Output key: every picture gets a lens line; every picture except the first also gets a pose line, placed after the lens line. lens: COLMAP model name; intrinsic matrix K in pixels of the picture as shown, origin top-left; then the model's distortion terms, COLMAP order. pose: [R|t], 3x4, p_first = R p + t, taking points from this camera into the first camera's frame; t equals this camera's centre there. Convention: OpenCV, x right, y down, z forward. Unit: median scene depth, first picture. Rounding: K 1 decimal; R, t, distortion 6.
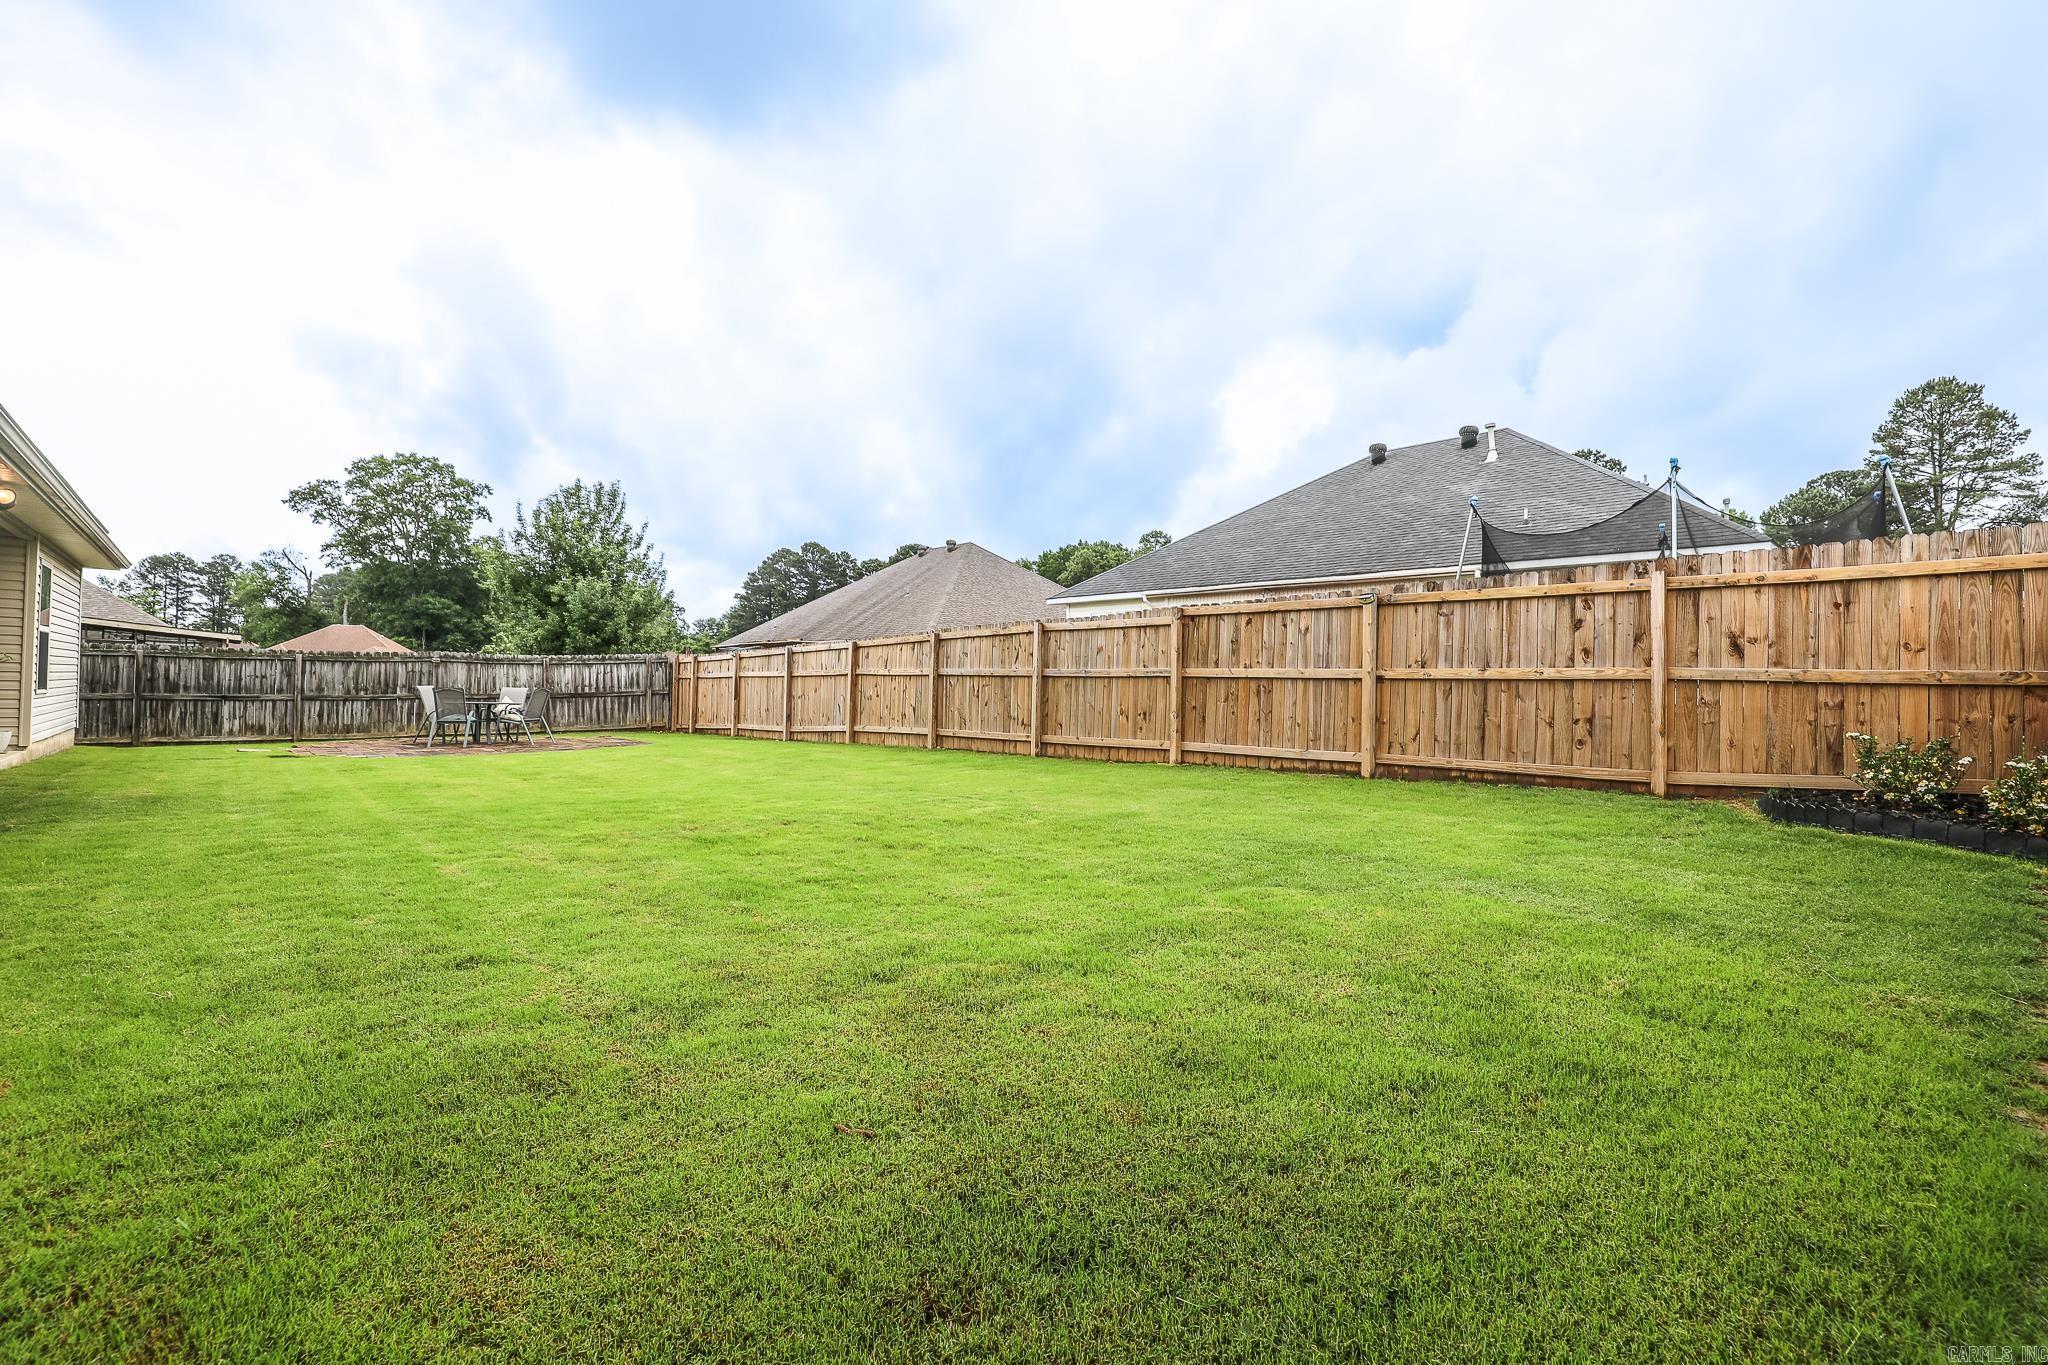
lens RADIAL K [[931.7, 0, 1020.4], [0, 931.7, 679.3], [0, 0, 1]] dist [-0.026703, 0.000721]
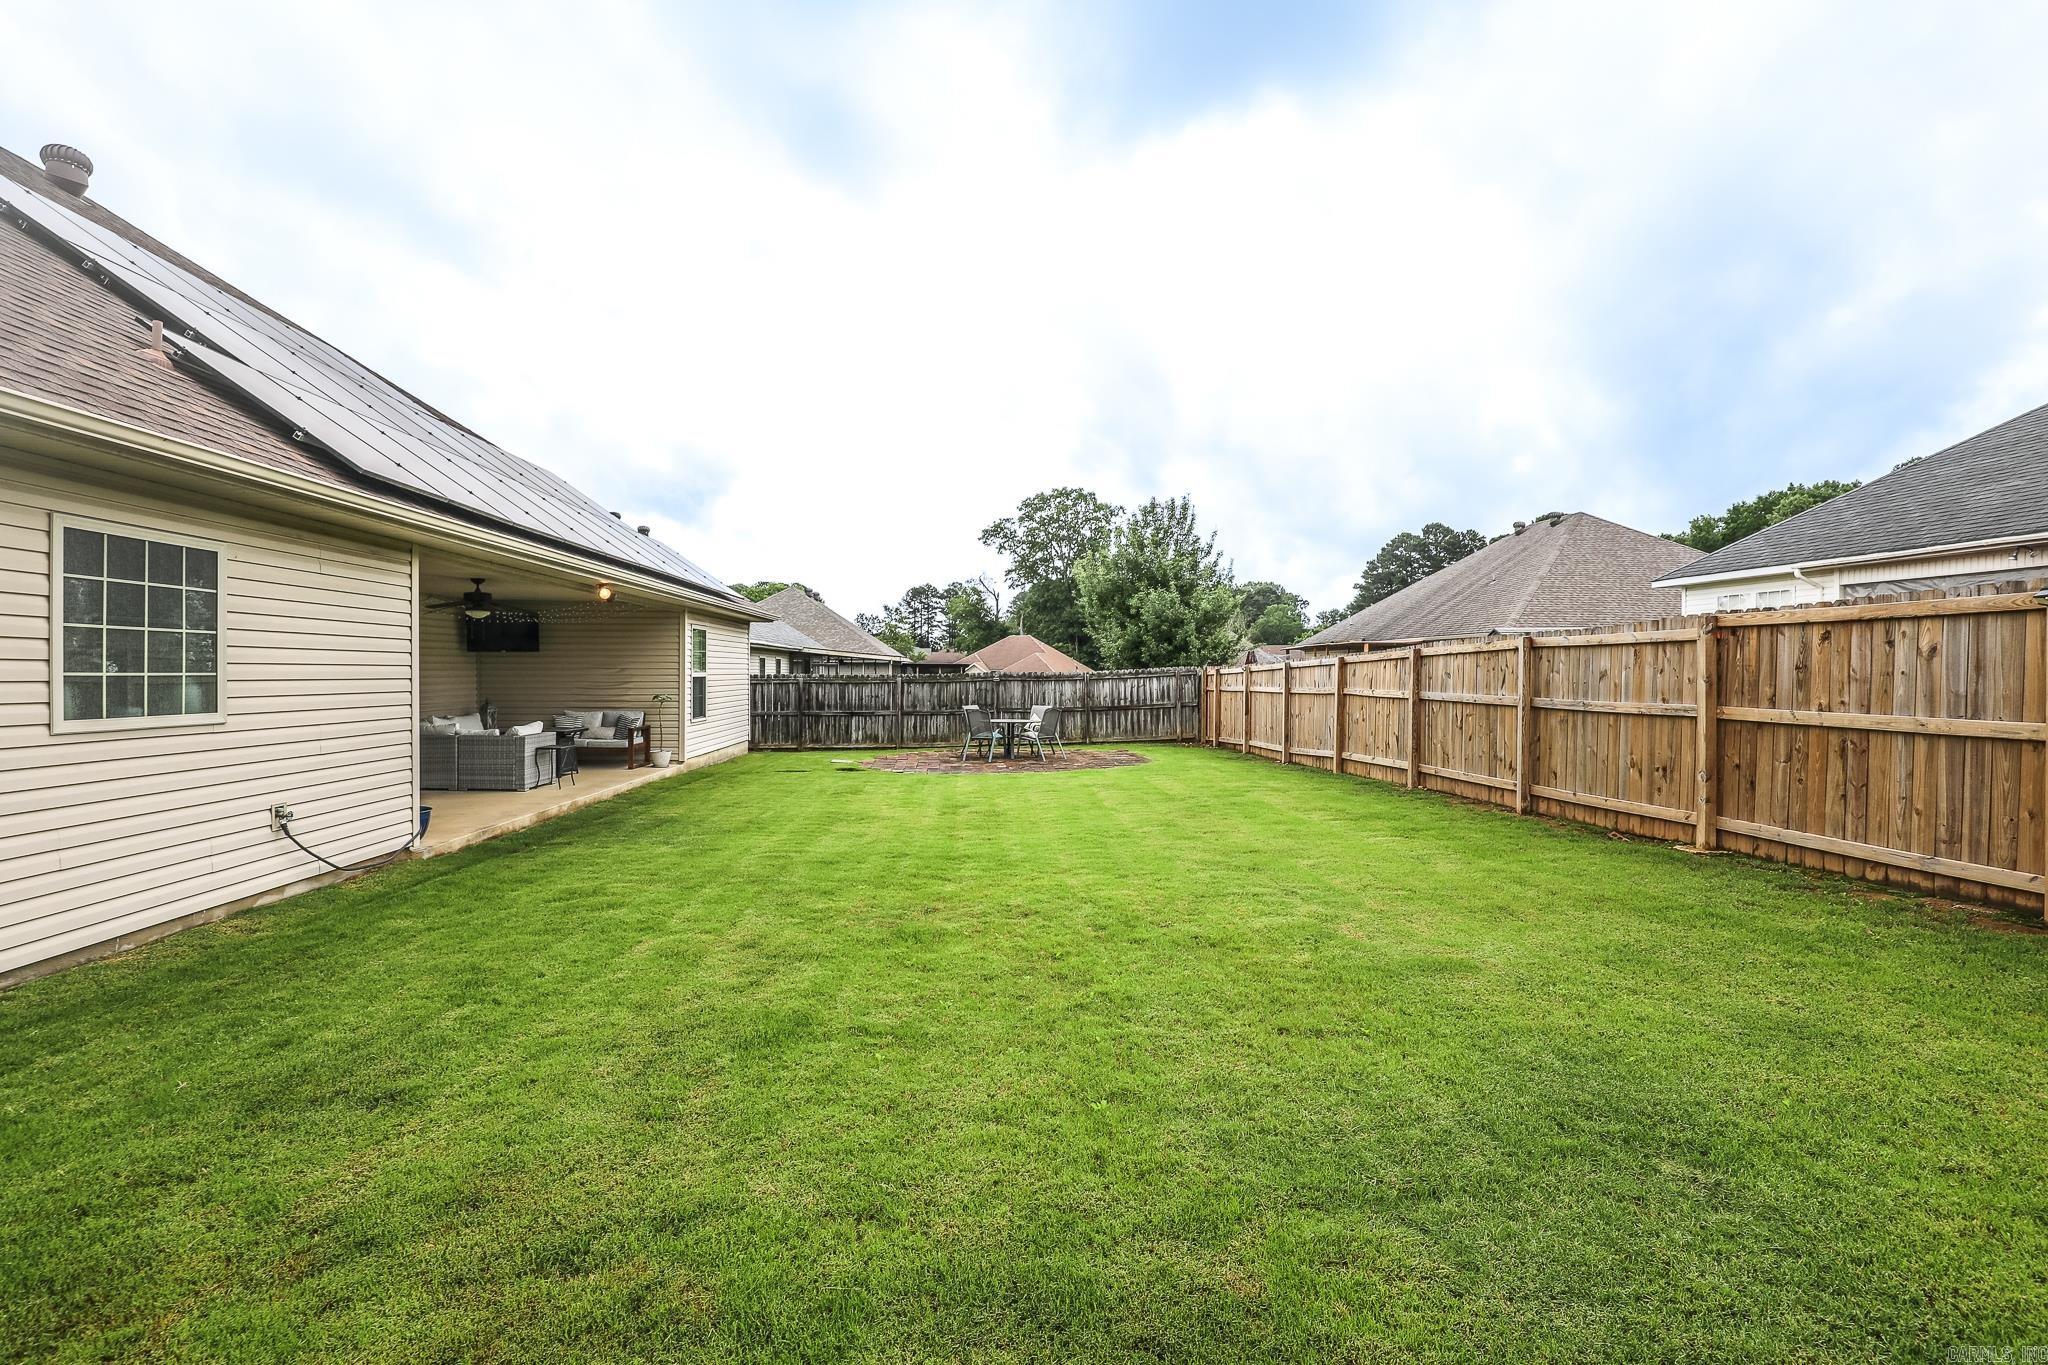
lens RADIAL K [[931.7, 0, 1020.4], [0, 931.7, 679.3], [0, 0, 1]] dist [-0.026703, 0.000721]
pose [[0.799268, -0.016111, -0.600759, 0.101121], [0.021183, 0.999775, 0.001371, -0.025412], [0.600602, -0.013822, 0.799429, 0.105251]]
